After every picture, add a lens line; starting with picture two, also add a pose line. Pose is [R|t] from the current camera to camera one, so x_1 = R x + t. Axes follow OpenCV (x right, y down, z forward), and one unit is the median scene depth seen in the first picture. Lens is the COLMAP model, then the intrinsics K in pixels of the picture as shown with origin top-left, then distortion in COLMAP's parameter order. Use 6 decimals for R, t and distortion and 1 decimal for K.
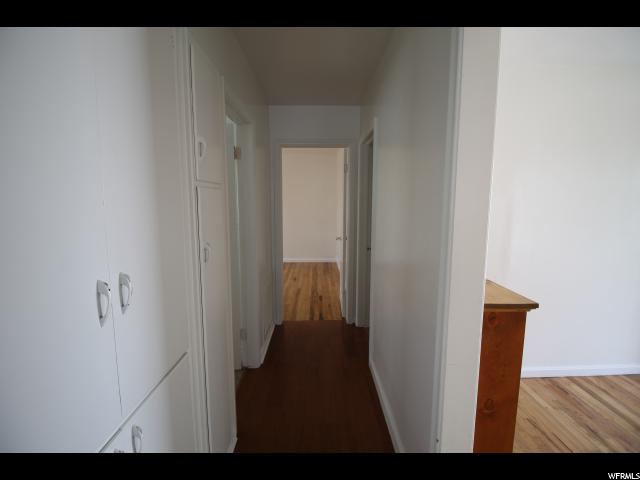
lens RADIAL K [[300.7, 0, 319.7], [0, 300.7, 240.1], [0, 0, 1]] dist [-0.004645, -0.001882]
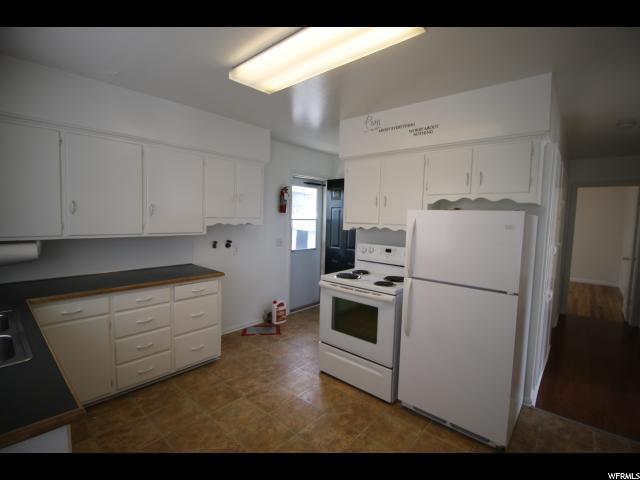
lens RADIAL K [[300.7, 0, 322.0], [0, 300.7, 238.1], [0, 0, 1]] dist [-0.004645, -0.001882]
pose [[0.745483, 0.065473, -0.663301, -0.052805], [-0.107104, 0.993999, -0.022259, 0.063157], [0.657863, 0.087636, 0.748022, -0.656489]]
